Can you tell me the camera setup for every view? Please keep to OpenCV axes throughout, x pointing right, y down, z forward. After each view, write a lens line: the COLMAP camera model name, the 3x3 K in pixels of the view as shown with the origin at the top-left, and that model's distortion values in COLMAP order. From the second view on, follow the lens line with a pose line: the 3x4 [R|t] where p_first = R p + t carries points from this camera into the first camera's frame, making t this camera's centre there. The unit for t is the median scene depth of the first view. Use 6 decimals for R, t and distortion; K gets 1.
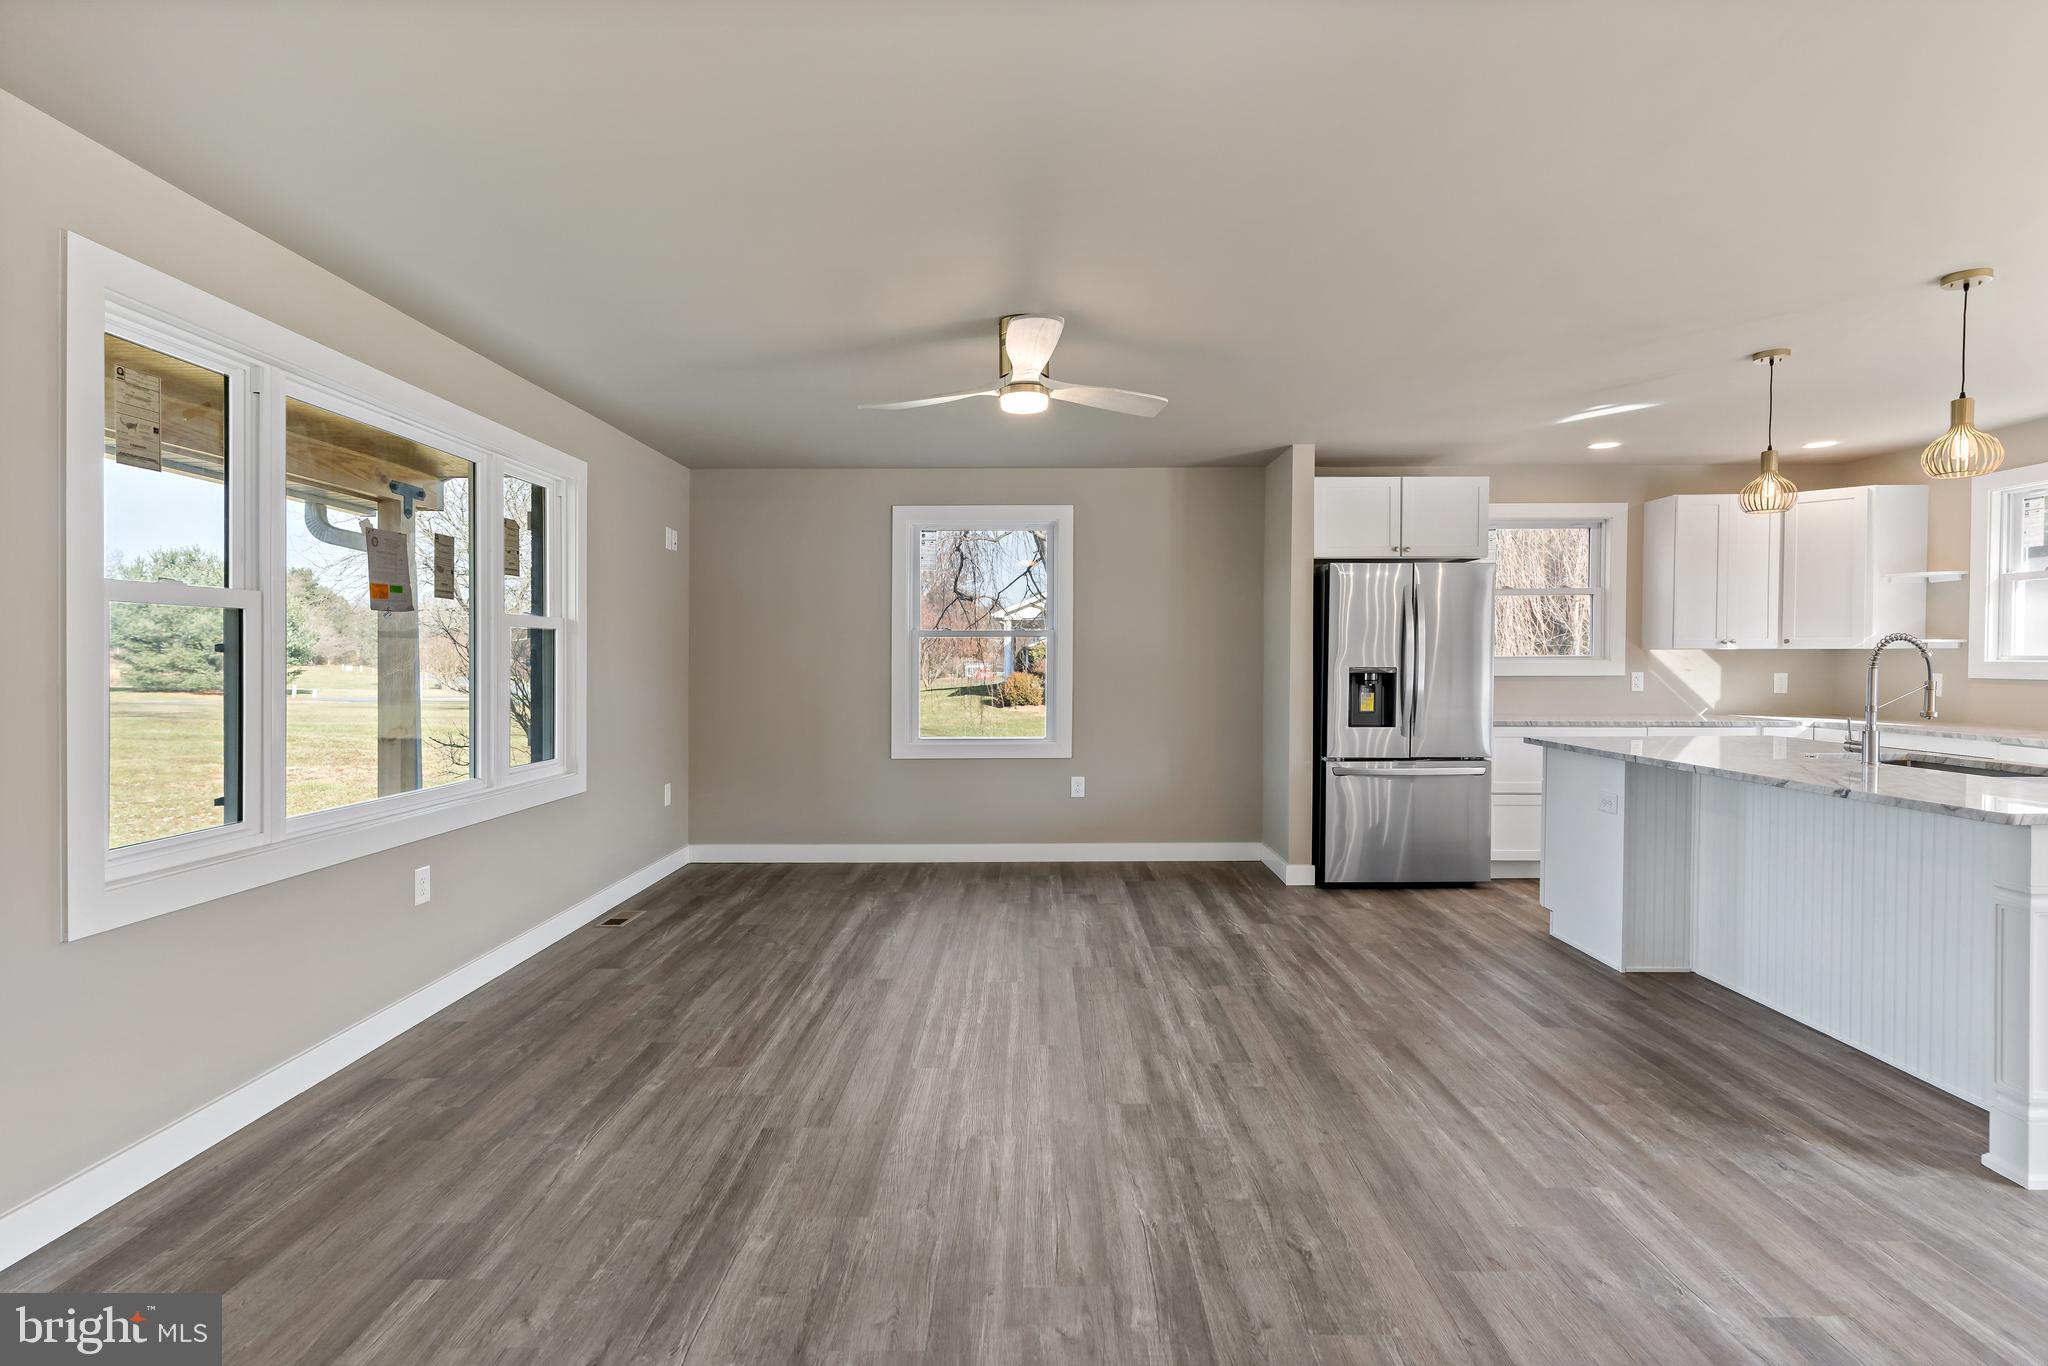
lens RADIAL K [[964.2, 0, 1067.8], [0, 964.2, 685.9], [0, 0, 1]] dist [0.000912, 0.000728]
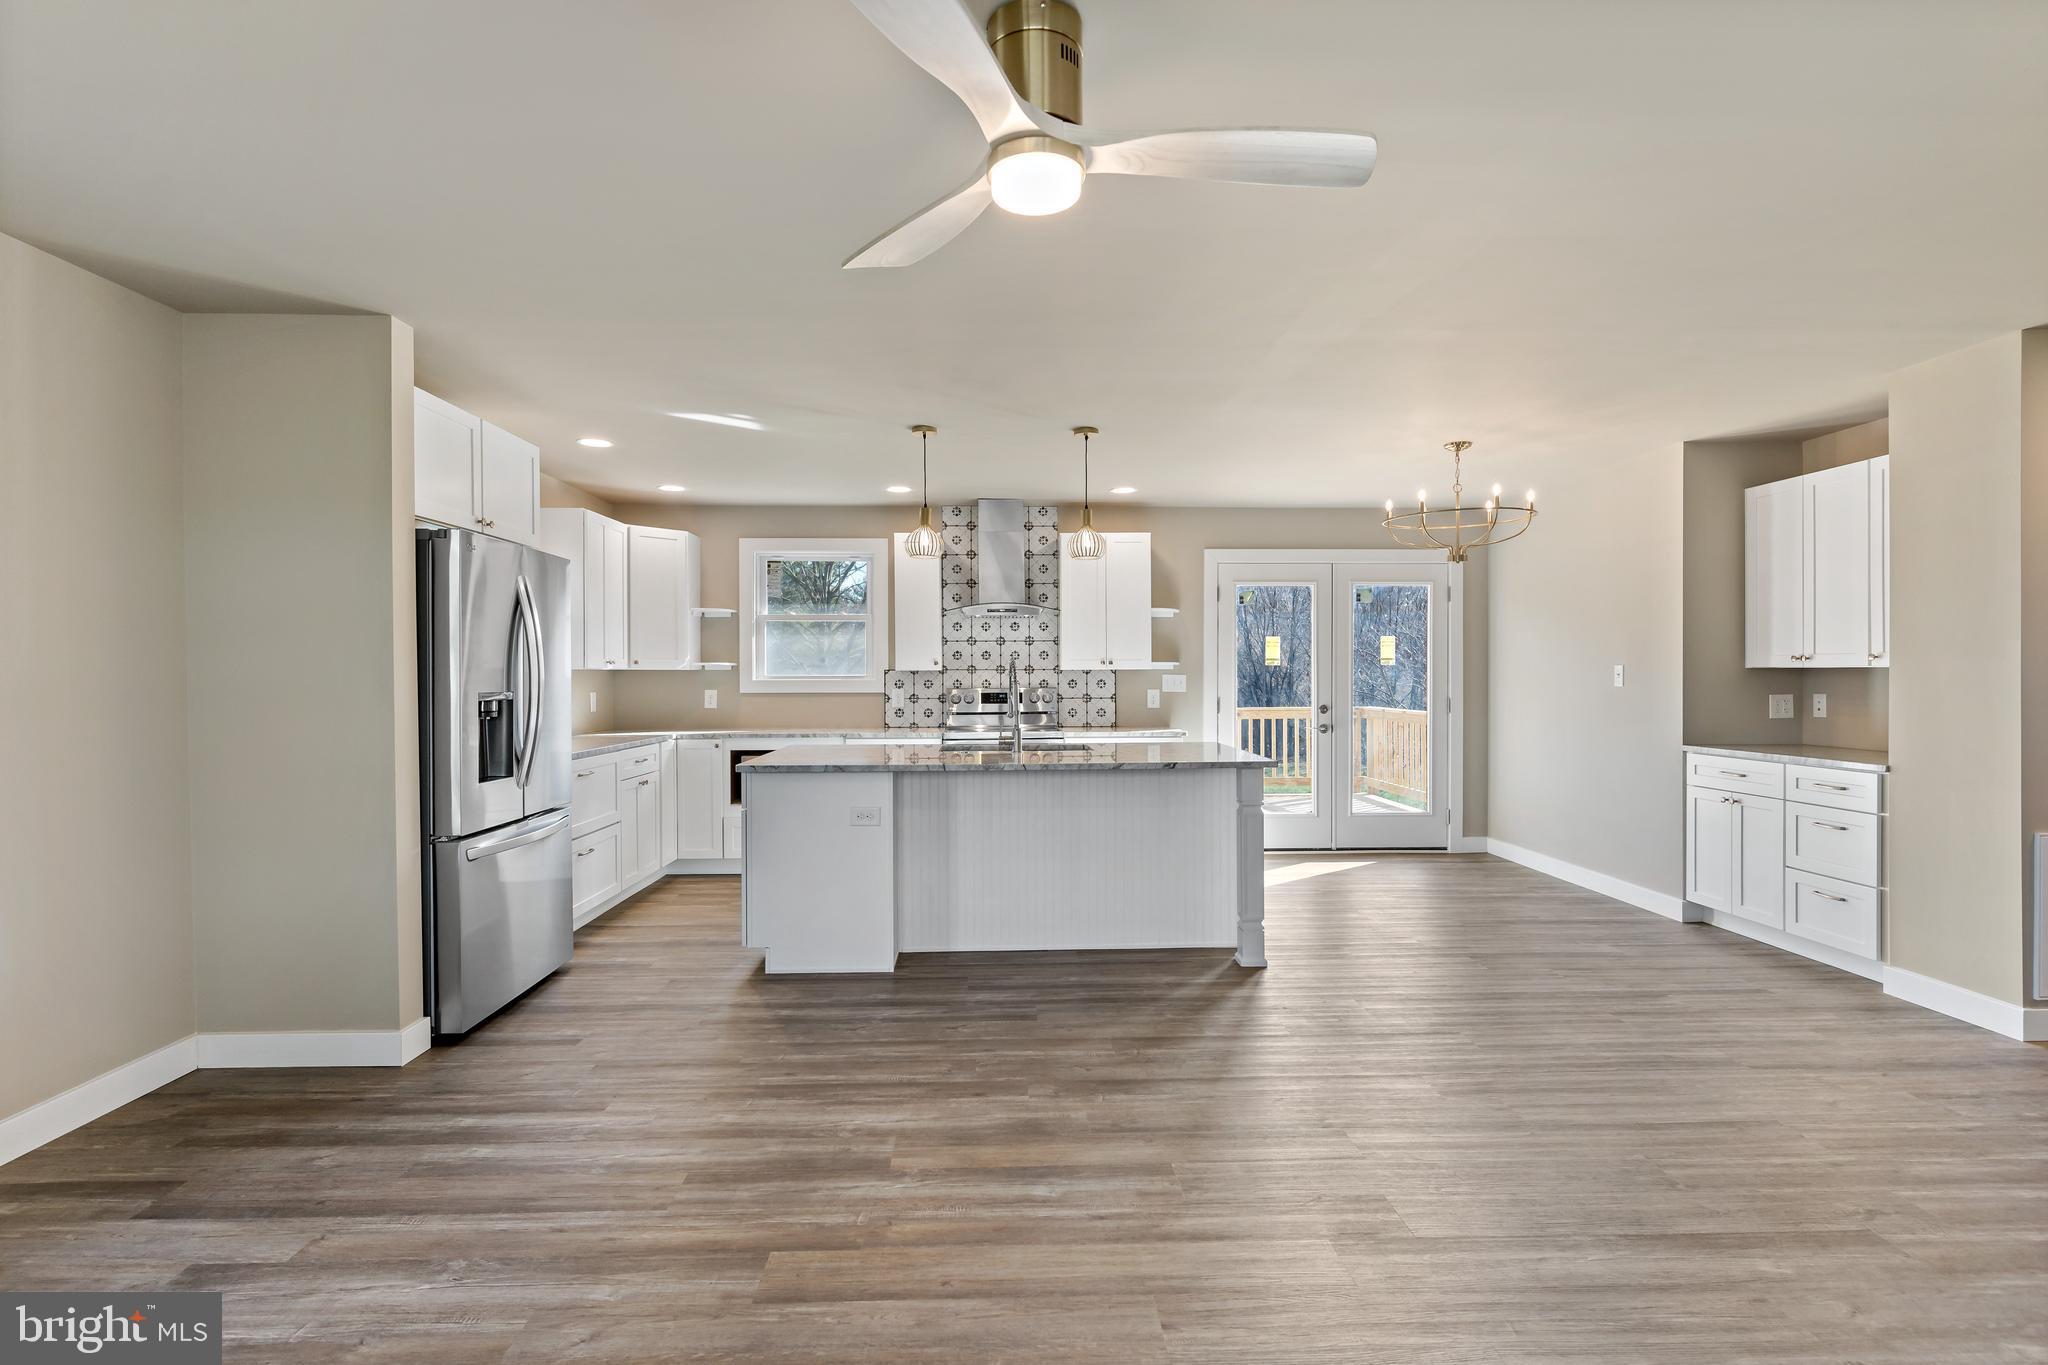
lens RADIAL K [[972.1, 0, 986.5], [0, 972.1, 683.7], [0, 0, 1]] dist [-0.012211, 0.000164]
pose [[0.010634, -0.007122, 0.999918, -0.489608], [0.033514, 0.999415, 0.006762, -0.023865], [-0.999382, 0.033440, 0.010867, 0.872828]]
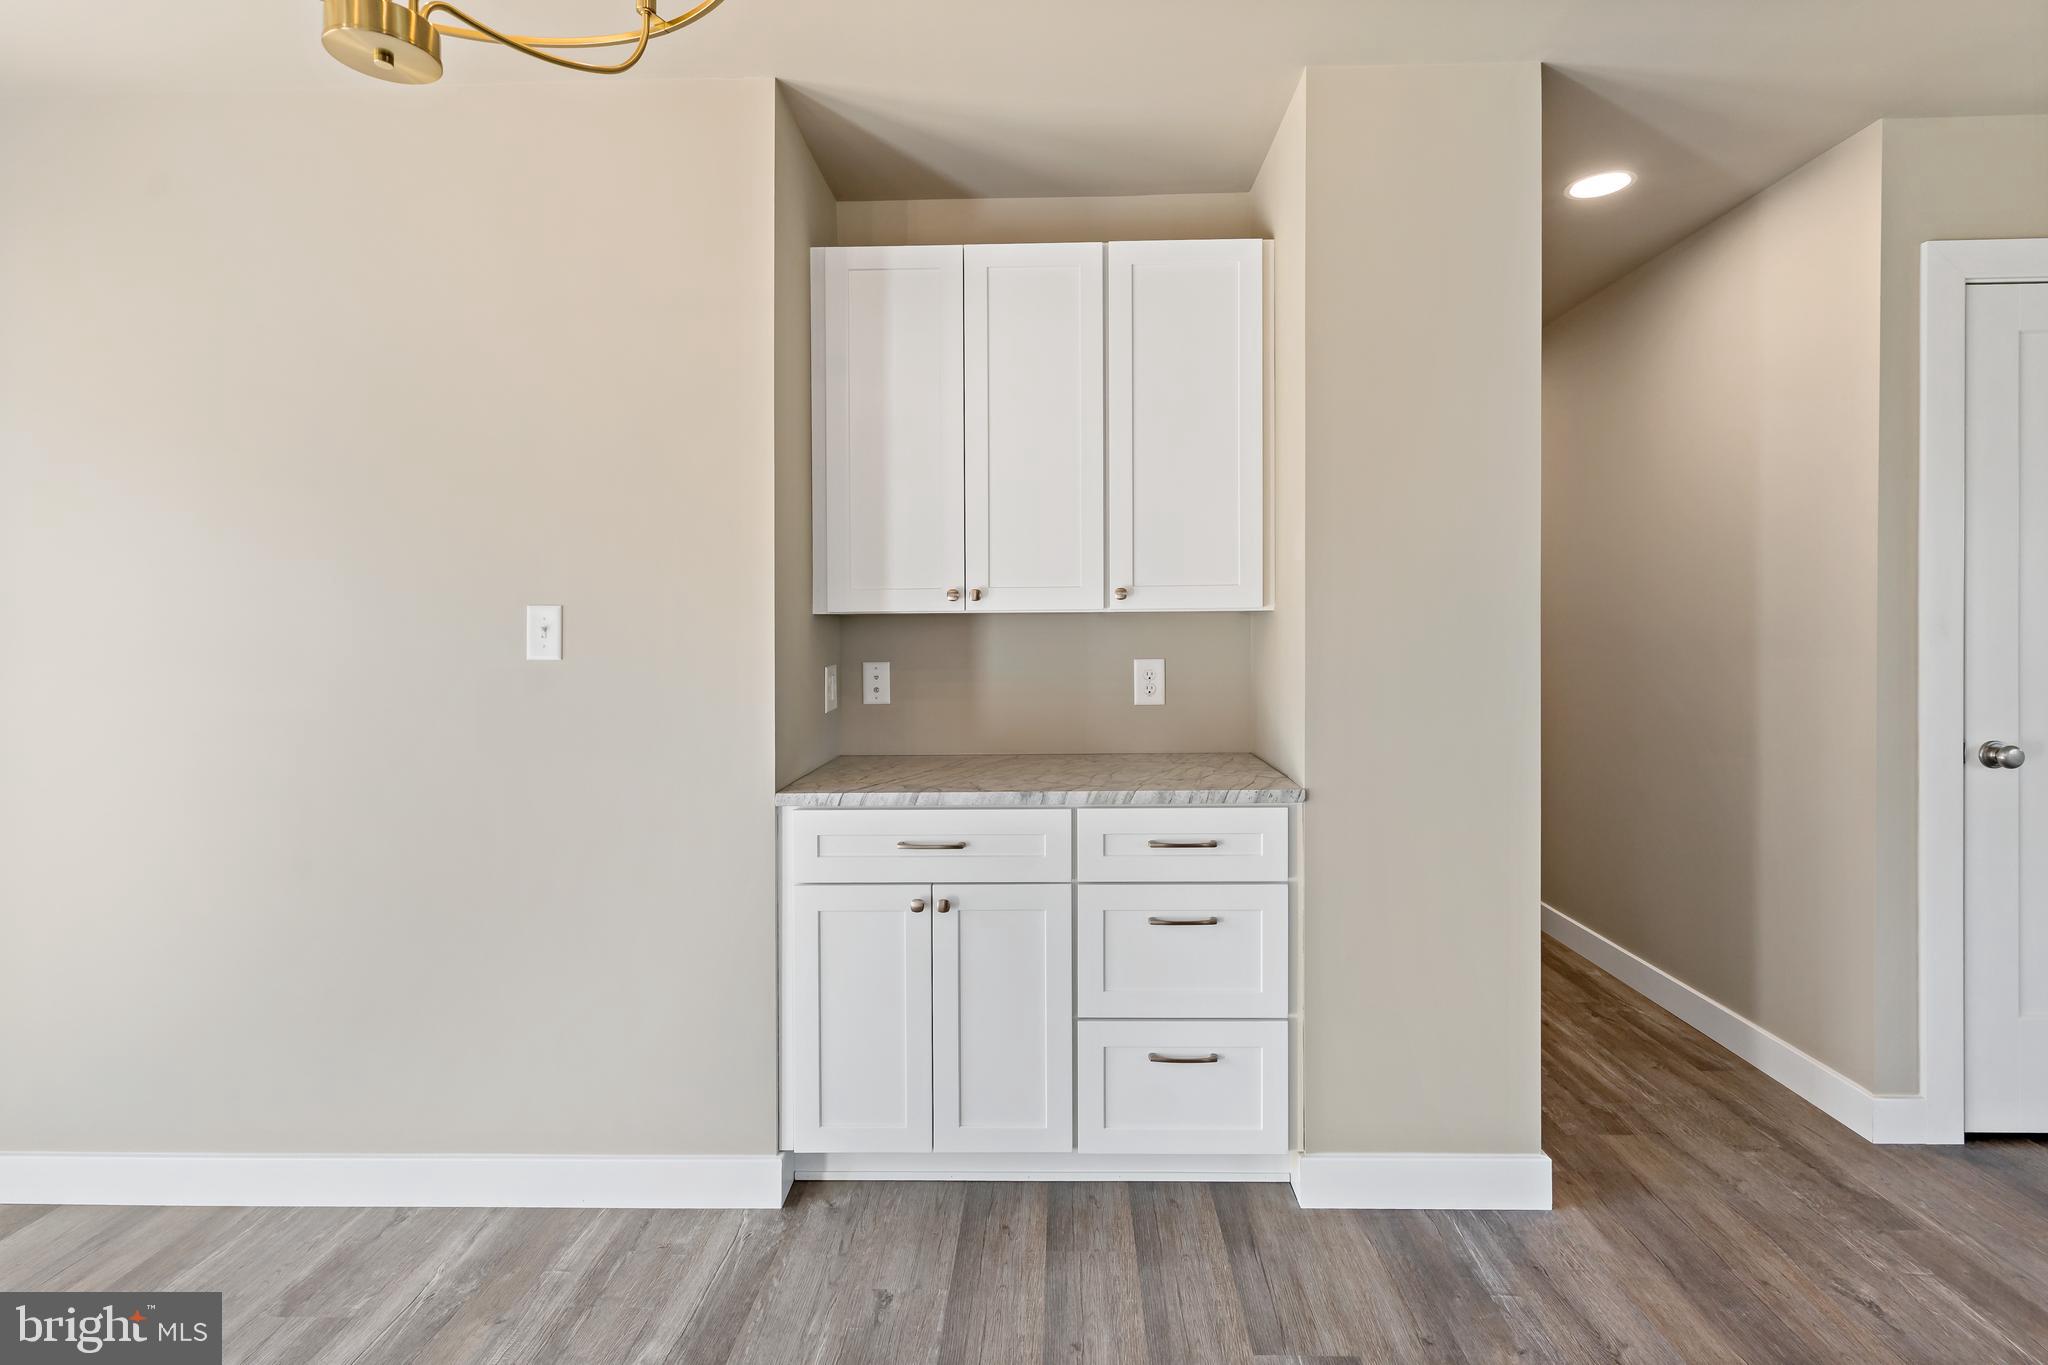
lens RADIAL K [[1011.5, 0, 1072.2], [0, 1011.5, 624.9], [0, 0, 1]] dist [0.001675, 0.000560]
pose [[-0.999490, 0.010892, 0.030022, 0.601096], [0.011827, 0.999445, 0.031152, -0.013387], [-0.029666, 0.031492, -0.999064, 0.529287]]
